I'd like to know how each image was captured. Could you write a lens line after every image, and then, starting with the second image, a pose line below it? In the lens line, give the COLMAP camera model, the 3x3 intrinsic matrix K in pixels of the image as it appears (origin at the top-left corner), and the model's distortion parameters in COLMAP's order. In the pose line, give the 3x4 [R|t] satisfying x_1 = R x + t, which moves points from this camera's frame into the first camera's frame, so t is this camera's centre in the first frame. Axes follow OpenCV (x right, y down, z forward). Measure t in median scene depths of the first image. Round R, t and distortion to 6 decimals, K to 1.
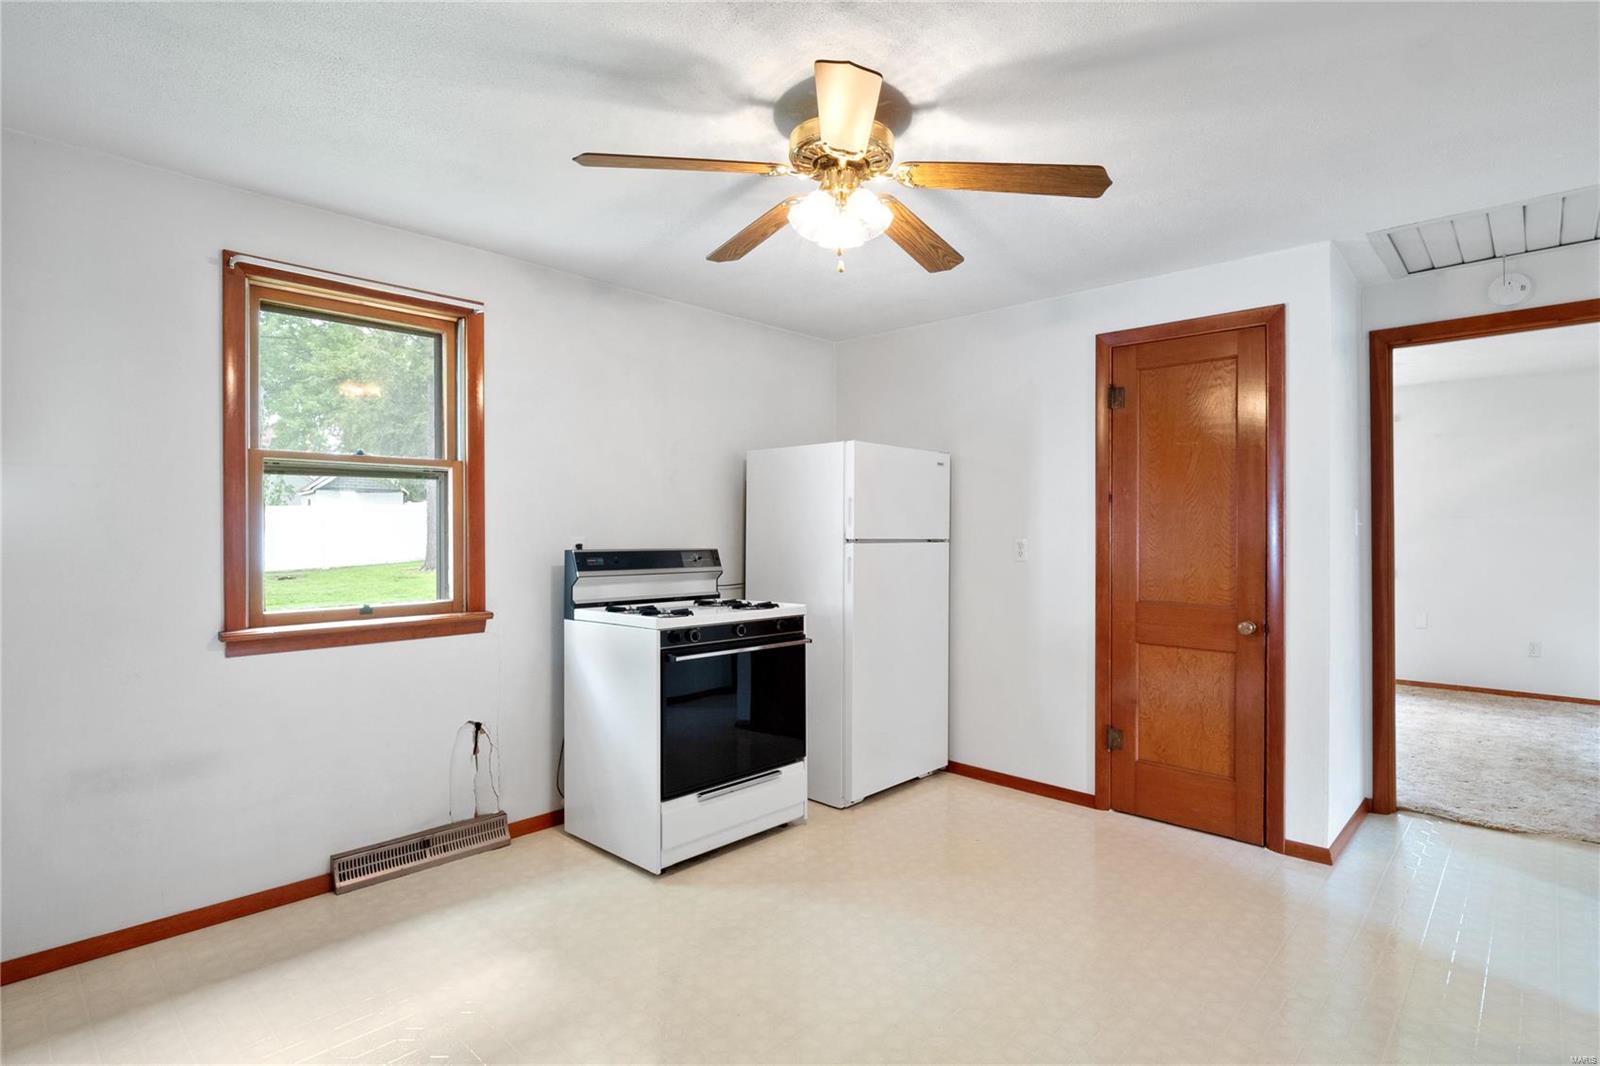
lens RADIAL K [[788.3, 0, 827.4], [0, 788.3, 535.4], [0, 0, 1]] dist [-0.019993, -0.002830]
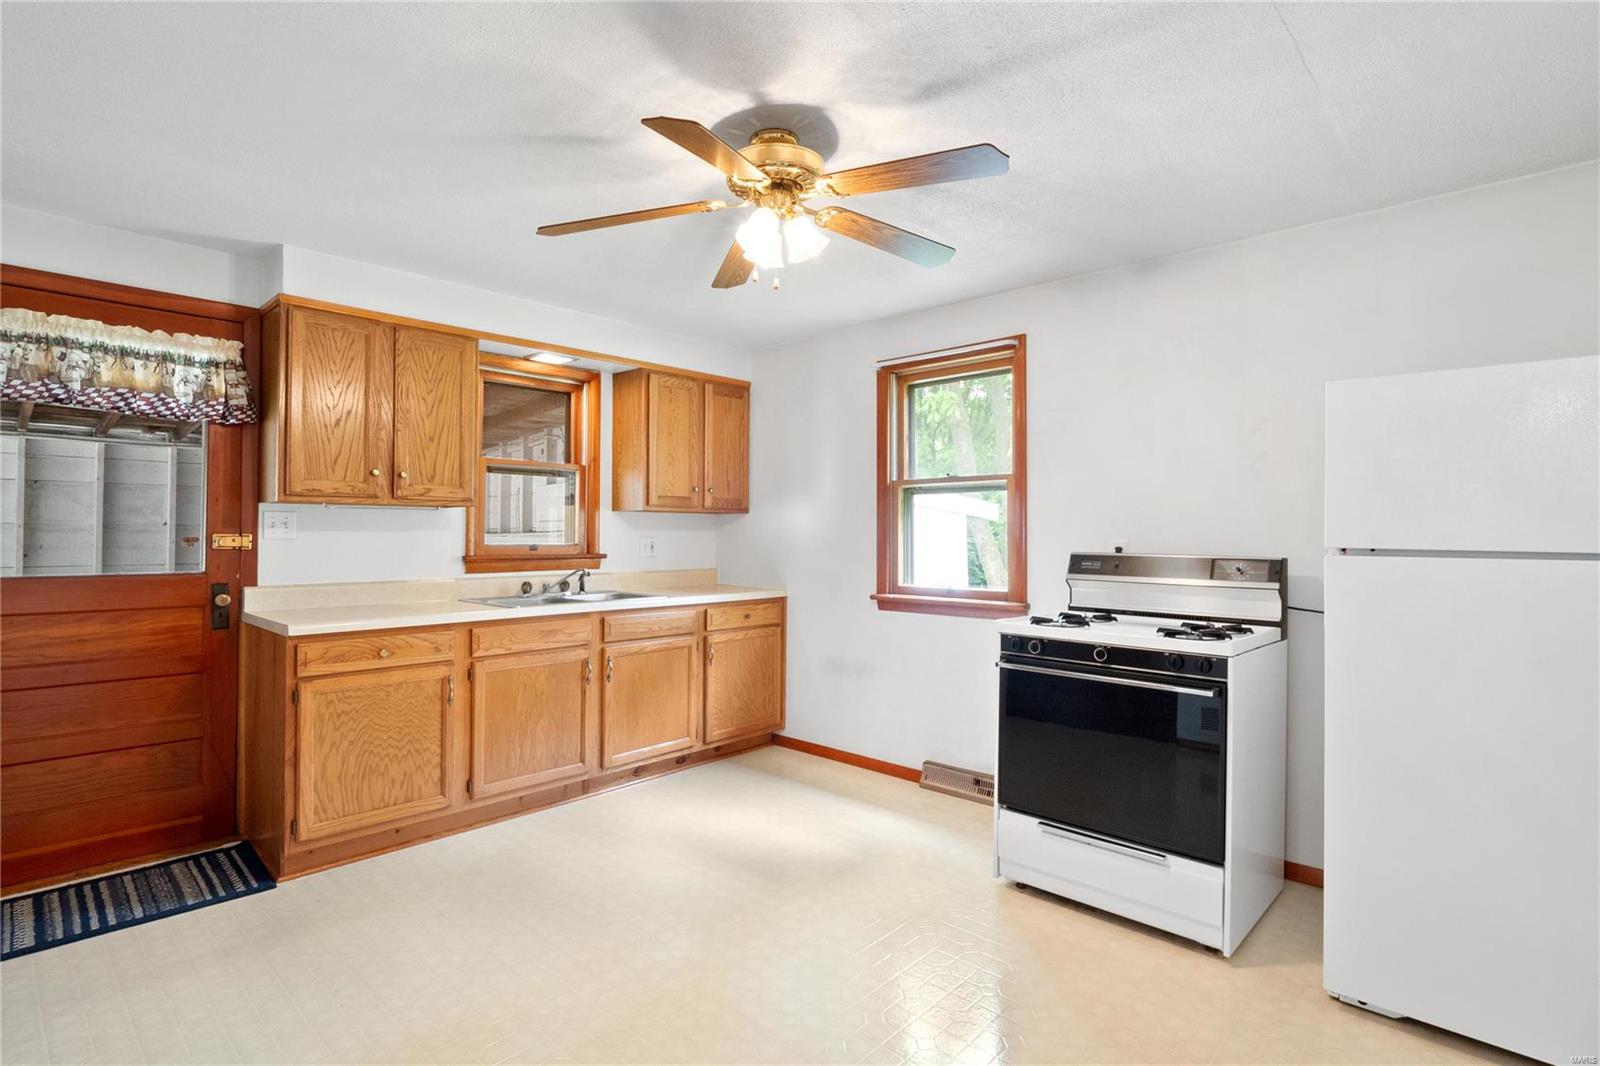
lens RADIAL K [[788.3, 0, 794.7], [0, 788.3, 531.1], [0, 0, 1]] dist [-0.019993, -0.002830]
pose [[-0.020443, 0.000330, -0.999791, 0.756028], [-0.005931, 0.999982, 0.000451, -0.007075], [0.999773, 0.005939, -0.020440, 0.734936]]
